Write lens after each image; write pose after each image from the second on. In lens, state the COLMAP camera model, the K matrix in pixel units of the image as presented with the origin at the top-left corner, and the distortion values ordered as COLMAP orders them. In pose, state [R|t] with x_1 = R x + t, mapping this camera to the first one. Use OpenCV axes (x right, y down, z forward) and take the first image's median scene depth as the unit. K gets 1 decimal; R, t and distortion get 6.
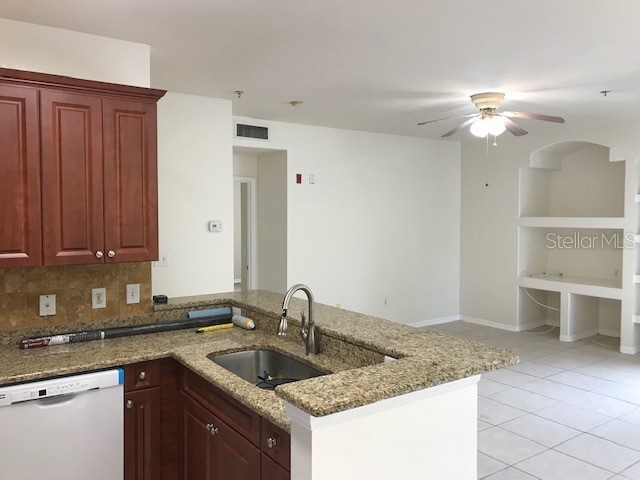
lens RADIAL K [[521.0, 0, 318.2], [0, 521.0, 238.9], [0, 0, 1]] dist [0.022083, -0.033962]
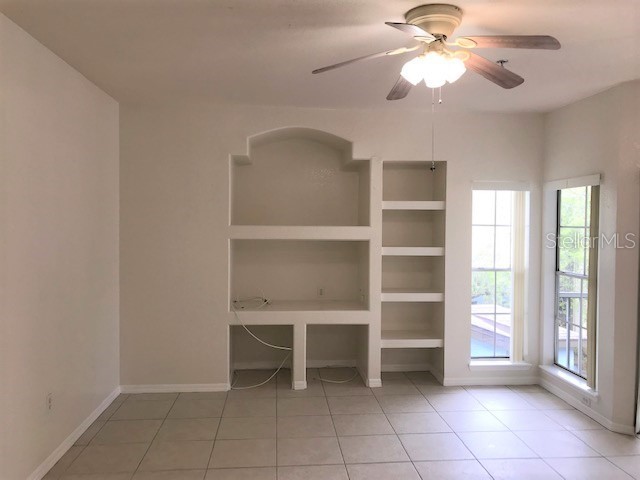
lens RADIAL K [[521.0, 0, 321.4], [0, 521.0, 233.1], [0, 0, 1]] dist [0.022083, -0.033962]
pose [[0.500360, -0.000375, 0.865818, -0.171539], [0.031890, 0.999329, -0.017996, -0.016122], [-0.865230, 0.036615, 0.500036, 0.590362]]
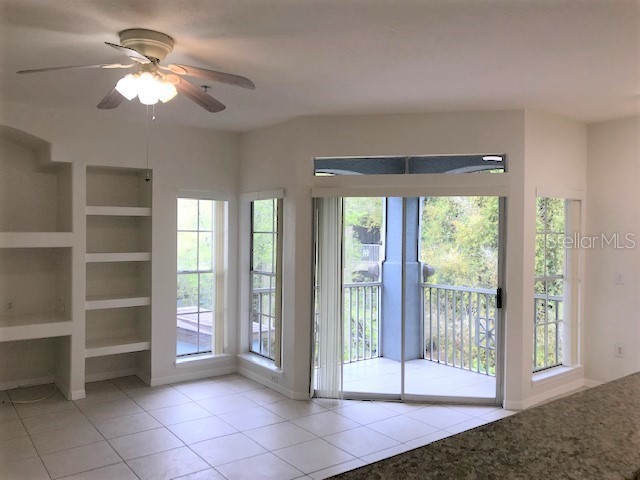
lens RADIAL K [[521.0, 0, 317.7], [0, 521.0, 237.2], [0, 0, 1]] dist [0.022083, -0.033962]
pose [[-0.032720, -0.001612, 0.999463, -0.220472], [0.044165, 0.999020, 0.003057, -0.017695], [-0.998488, 0.044242, -0.032617, 0.590236]]
